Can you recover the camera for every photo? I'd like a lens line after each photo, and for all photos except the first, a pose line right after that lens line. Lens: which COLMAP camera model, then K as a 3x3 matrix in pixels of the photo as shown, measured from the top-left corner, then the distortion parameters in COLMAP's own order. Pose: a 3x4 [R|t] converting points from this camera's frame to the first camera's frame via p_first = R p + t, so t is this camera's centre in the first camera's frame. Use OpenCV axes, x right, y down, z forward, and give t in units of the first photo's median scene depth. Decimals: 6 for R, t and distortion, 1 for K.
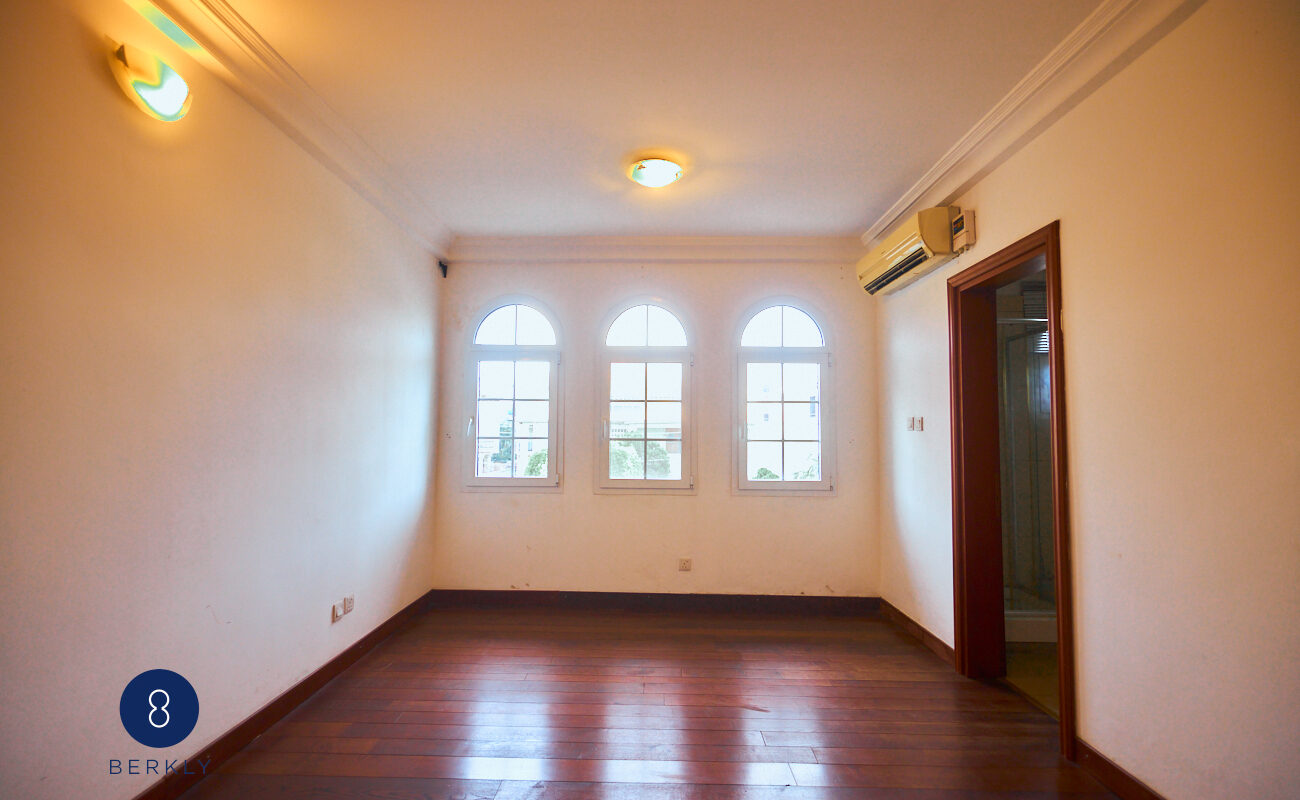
lens RADIAL K [[577.4, 0, 645.2], [0, 577.4, 400.7], [0, 0, 1]] dist [0.005570, 0.000258]
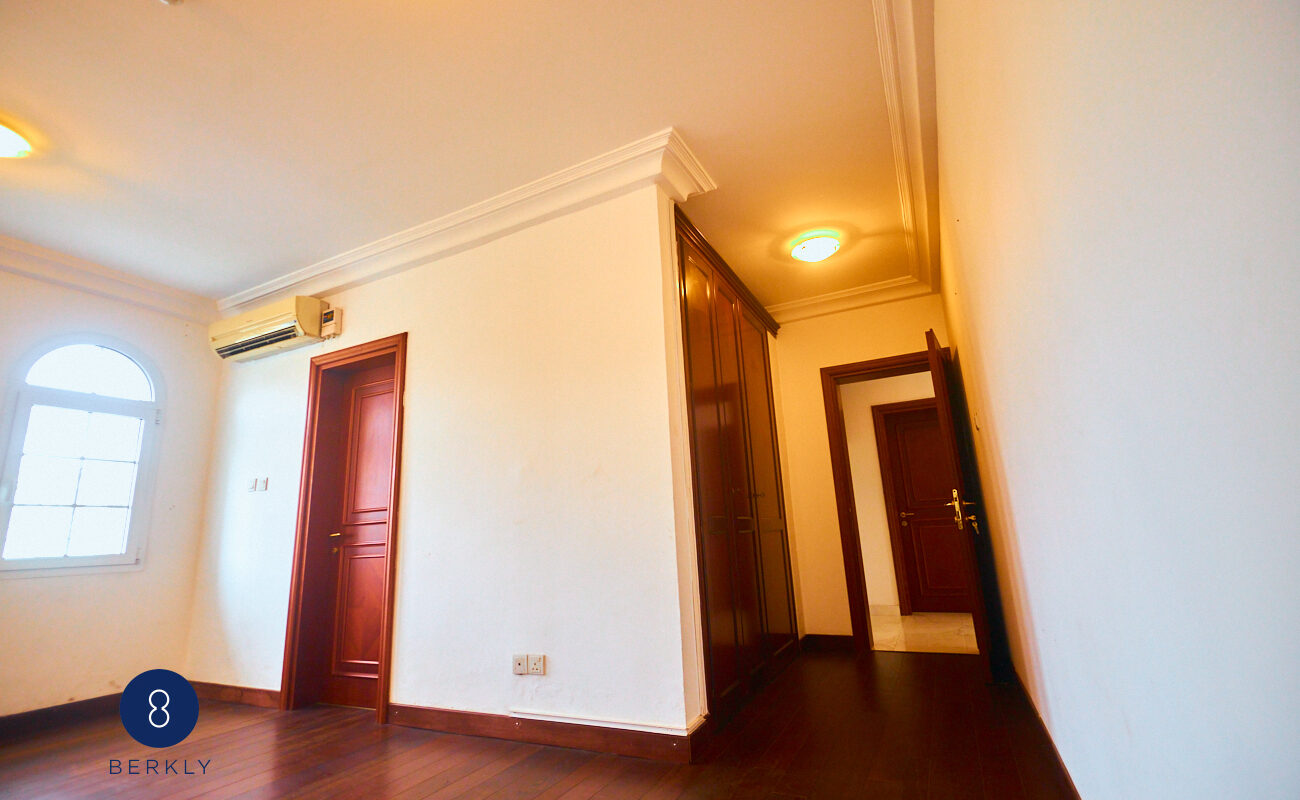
lens RADIAL K [[577.4, 0, 650.6], [0, 577.4, 400.2], [0, 0, 1]] dist [0.005570, 0.000258]
pose [[0.420251, 0.177403, 0.889897, -0.227432], [0.003327, 0.980395, -0.197015, 0.112264], [-0.907402, 0.085757, 0.411422, -0.114065]]
